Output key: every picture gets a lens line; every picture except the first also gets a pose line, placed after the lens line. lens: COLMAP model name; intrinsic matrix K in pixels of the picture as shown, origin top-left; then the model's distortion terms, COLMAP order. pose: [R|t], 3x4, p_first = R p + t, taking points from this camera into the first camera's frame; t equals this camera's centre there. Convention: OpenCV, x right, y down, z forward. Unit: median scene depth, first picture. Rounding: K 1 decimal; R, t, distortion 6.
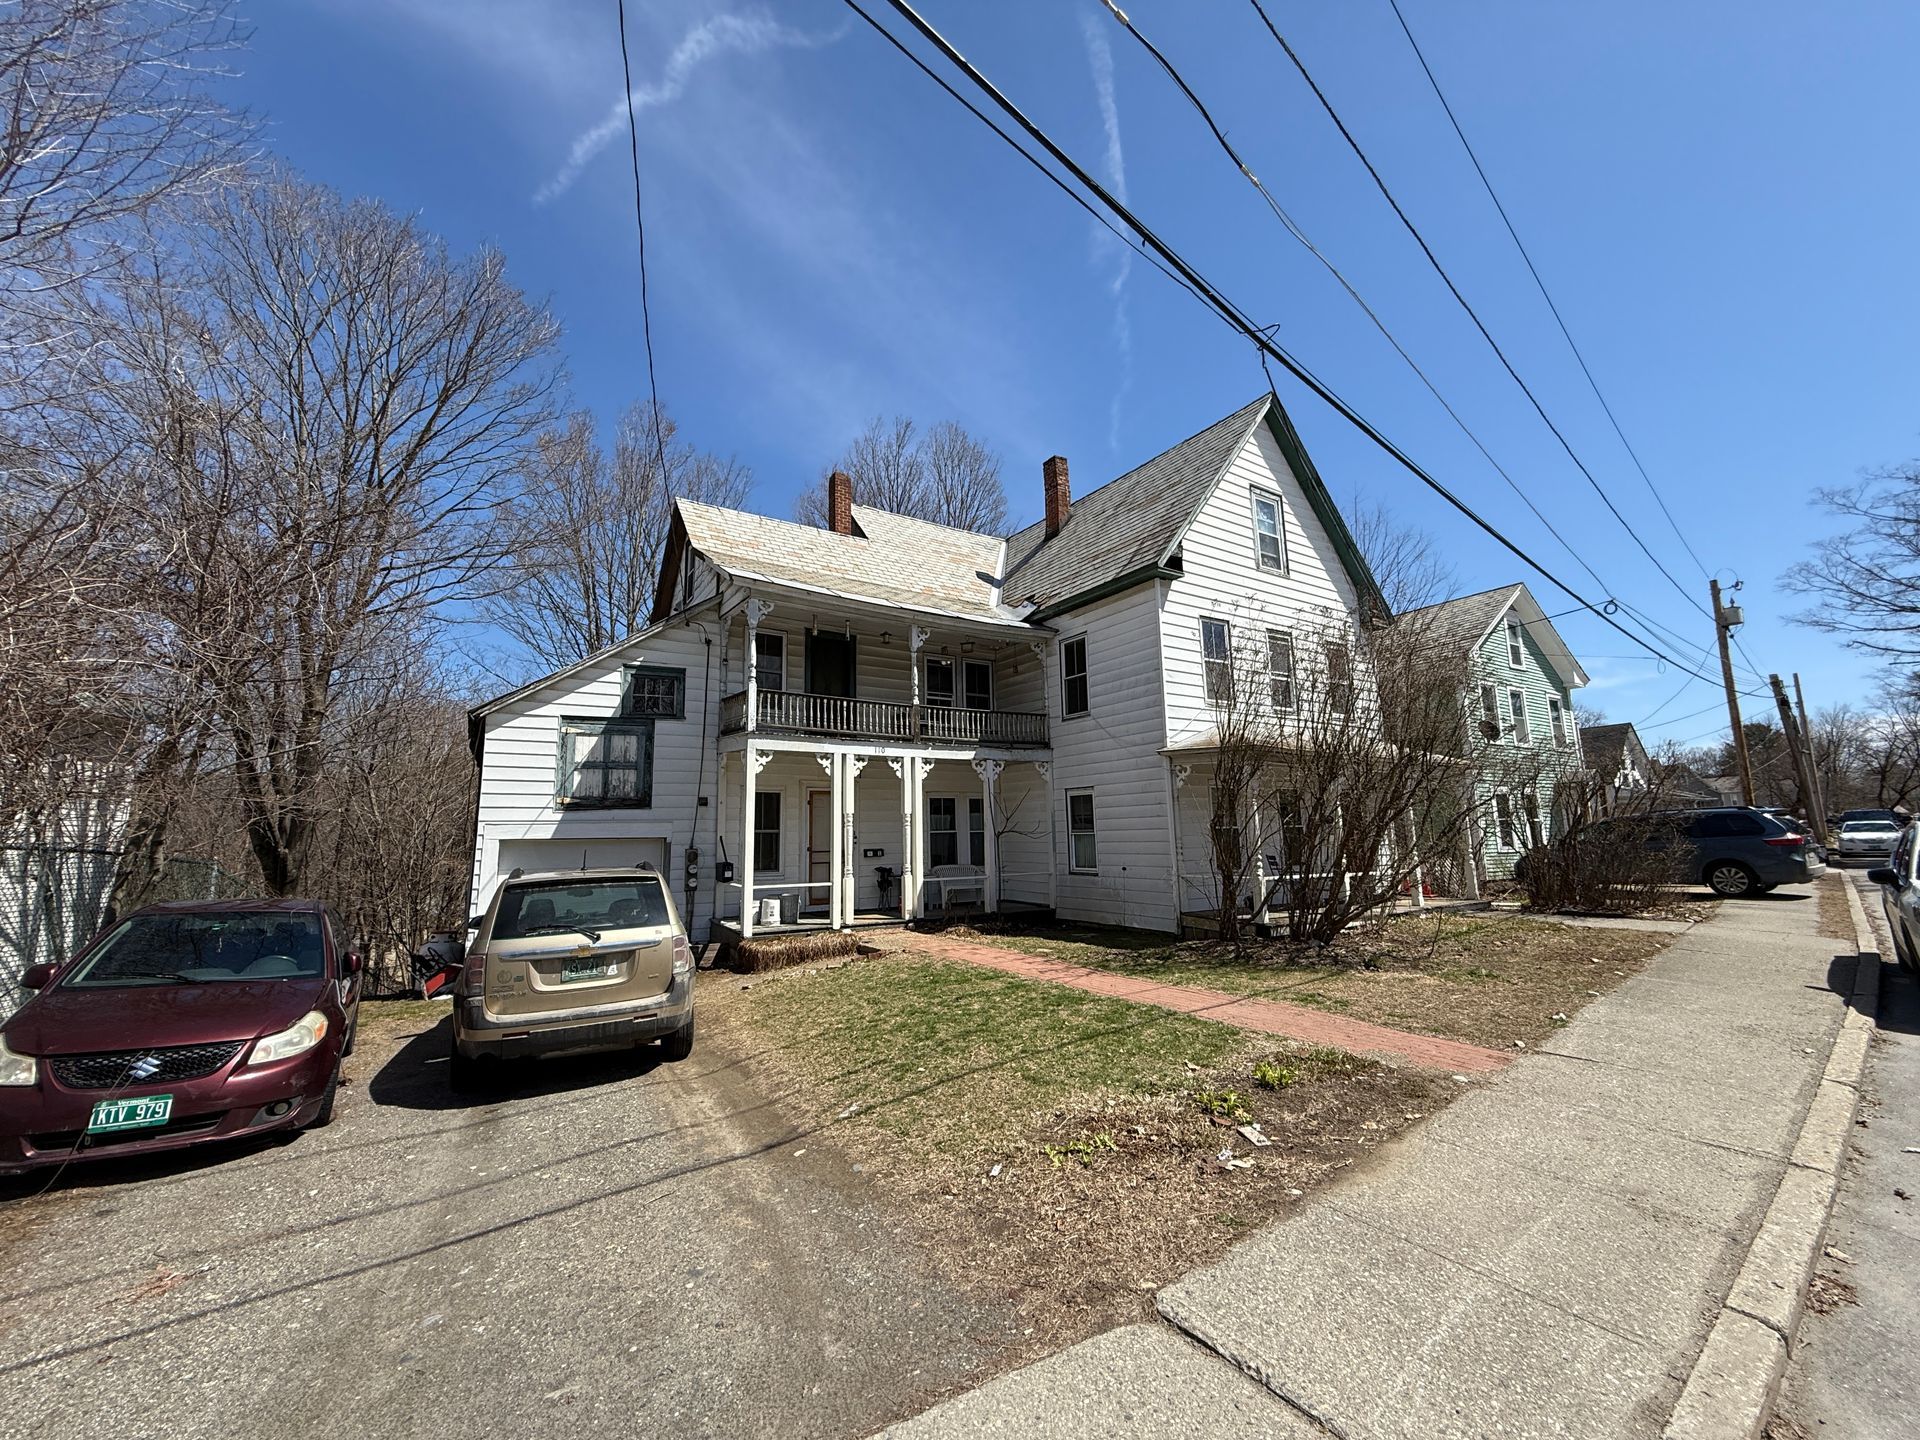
lens RADIAL K [[764.8, 0, 963.5], [0, 764.8, 724.8], [0, 0, 1]] dist [-0.002844, -0.000017]
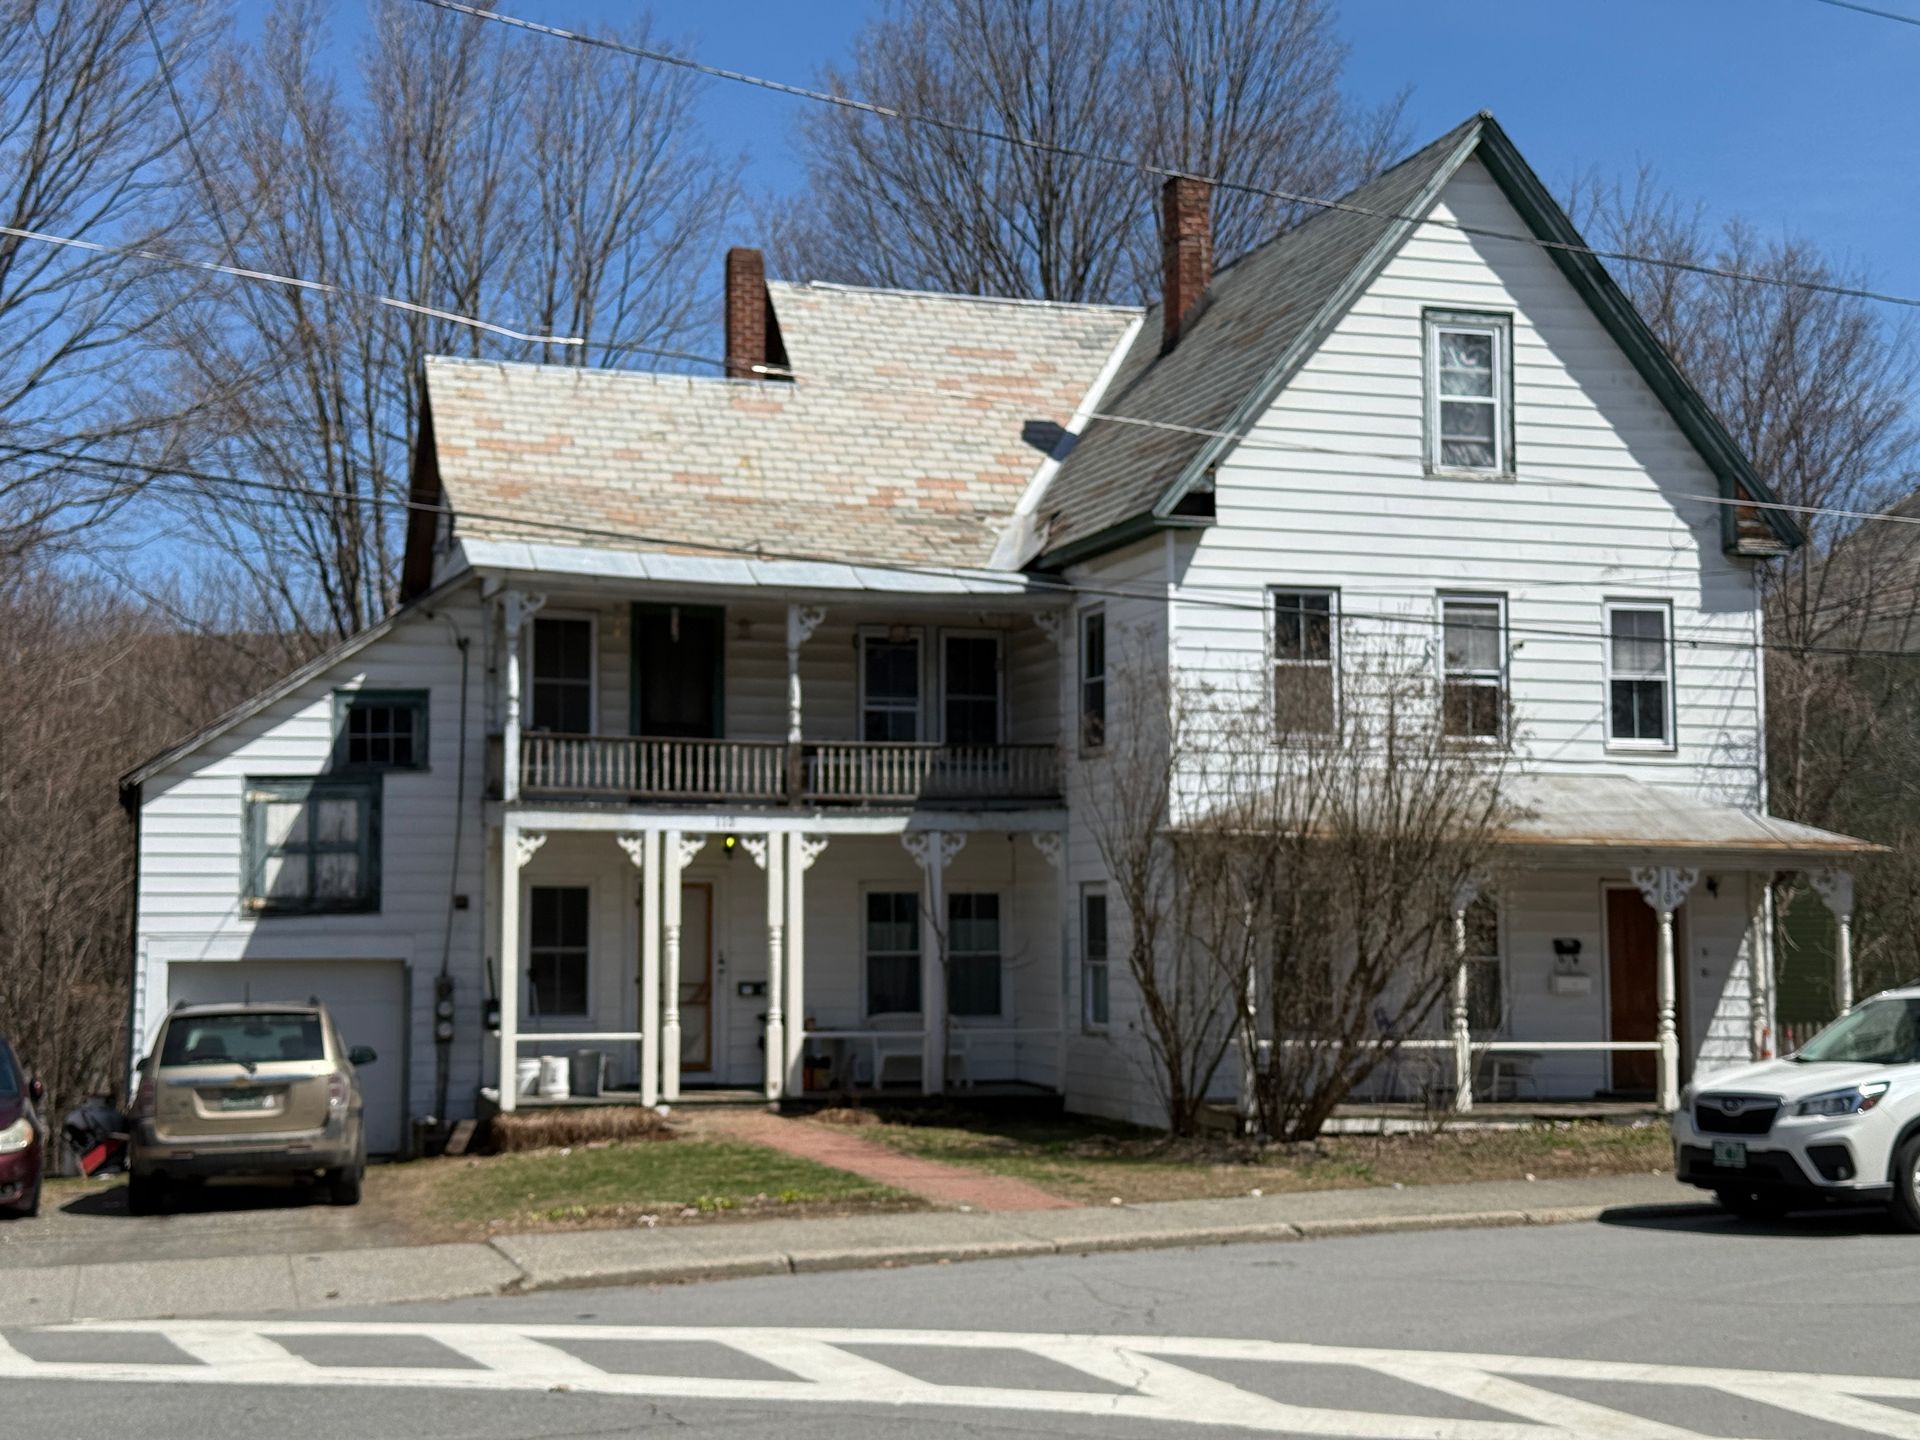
lens RADIAL K [[2685.8, 0, 956.9], [0, 2685.8, 752.7], [0, 0, 1]] dist [0.142019, -0.154075]
pose [[0.965009, 0.000293, -0.262217, 0.654193], [0.020950, 0.996716, 0.078215, -0.193024], [0.261378, -0.080971, 0.961834, -1.047593]]
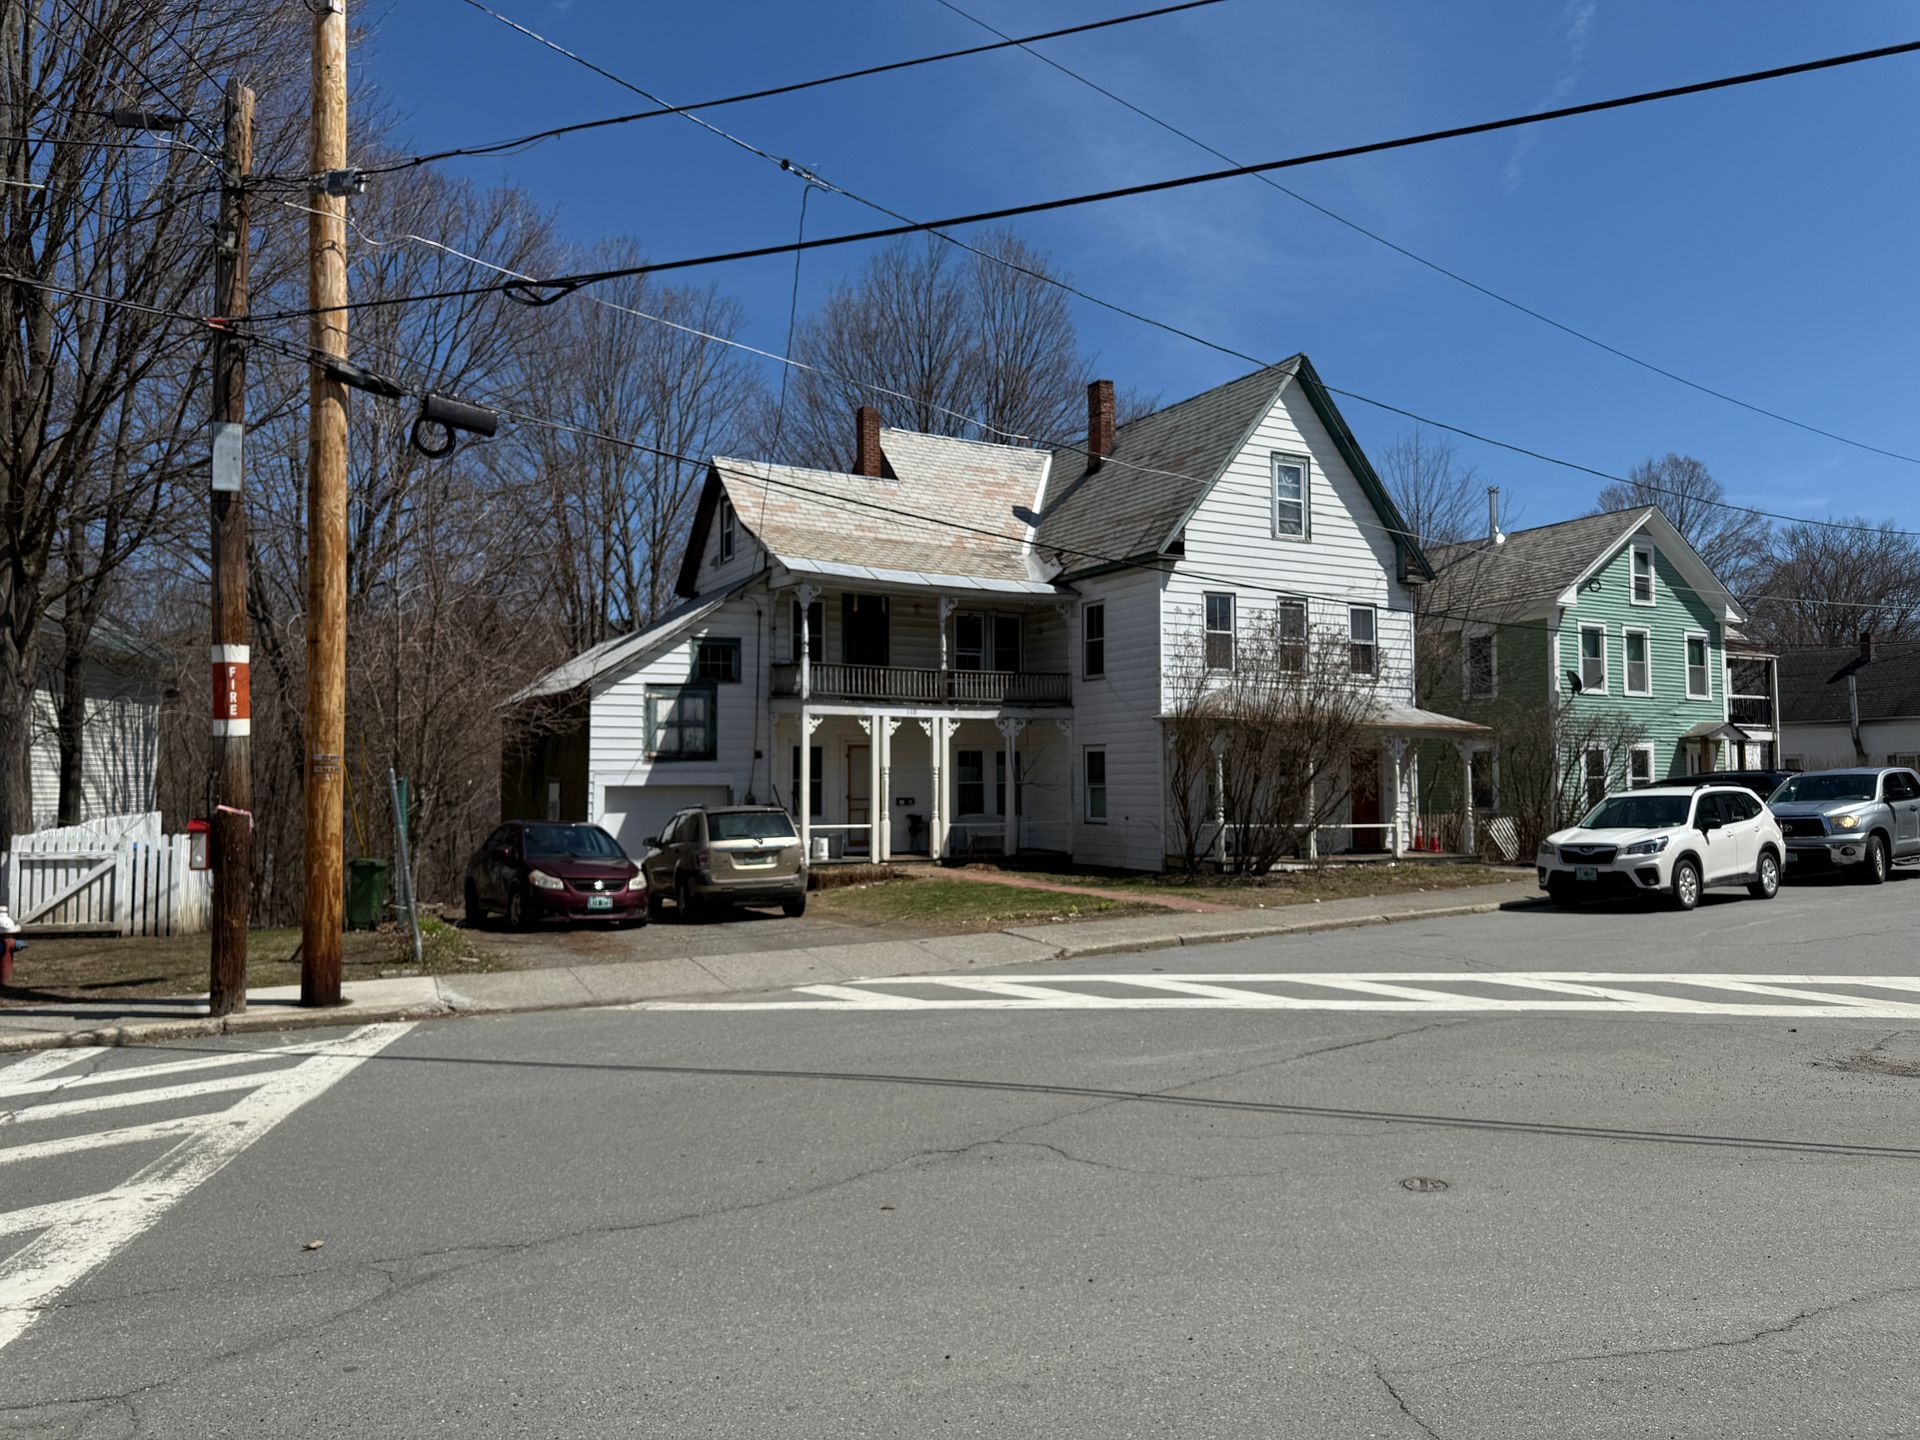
lens RADIAL K [[1340.7, 0, 968.1], [0, 1340.7, 724.5], [0, 0, 1]] dist [0.134867, -0.245836]
pose [[0.998299, 0.012535, -0.056943, 0.091981], [-0.006657, 0.994735, 0.102267, -0.159033], [0.057926, -0.101714, 0.993126, -1.020794]]
